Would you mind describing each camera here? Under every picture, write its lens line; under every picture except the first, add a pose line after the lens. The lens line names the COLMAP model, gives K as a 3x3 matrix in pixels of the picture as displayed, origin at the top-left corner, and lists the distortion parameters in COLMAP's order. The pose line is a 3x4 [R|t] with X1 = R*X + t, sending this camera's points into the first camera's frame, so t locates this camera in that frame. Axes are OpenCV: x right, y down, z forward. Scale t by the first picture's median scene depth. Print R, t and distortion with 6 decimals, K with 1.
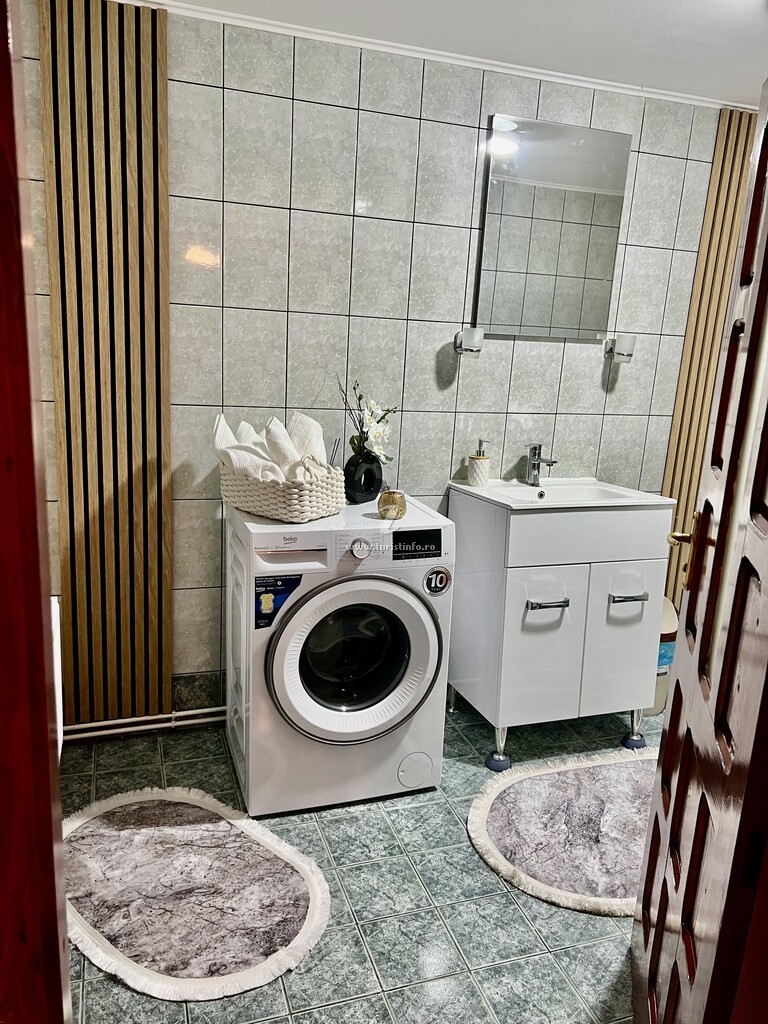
lens RADIAL K [[778.1, 0, 378.6], [0, 778.1, 511.0], [0, 0, 1]] dist [0.062726, -0.080407]
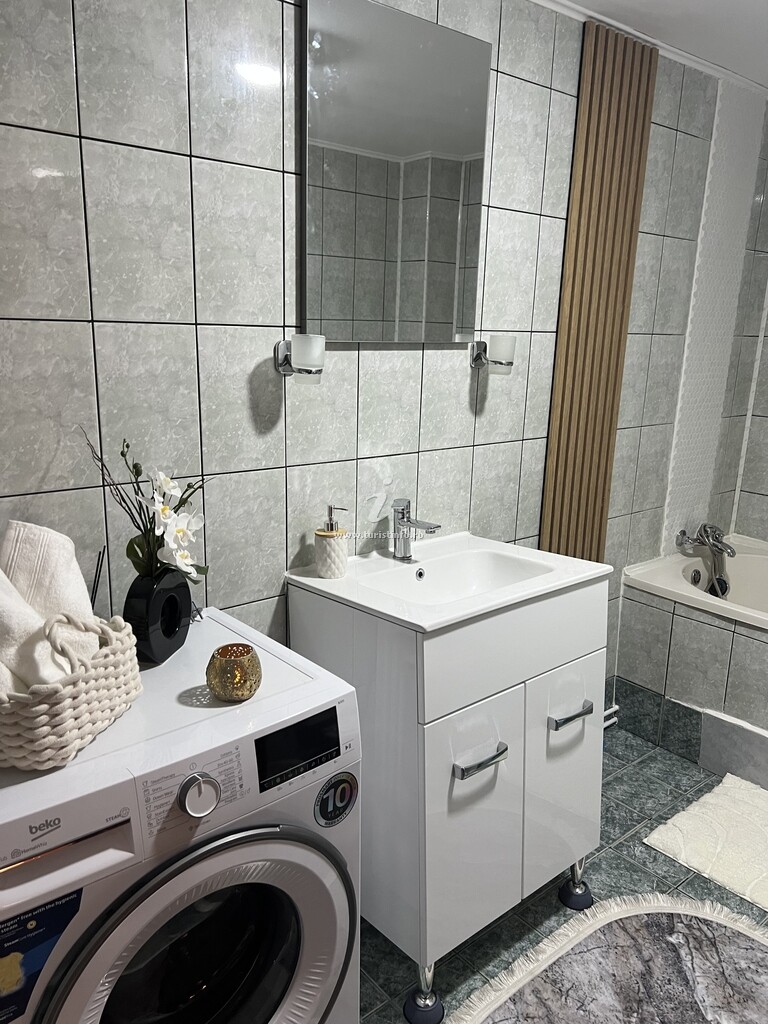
lens RADIAL K [[778.1, 0, 383.0], [0, 778.1, 519.6], [0, 0, 1]] dist [0.062726, -0.080407]
pose [[0.933181, -0.119886, 0.338822, -0.049462], [0.111392, 0.992781, 0.044481, -0.108039], [-0.341708, -0.003767, 0.939799, 0.390907]]
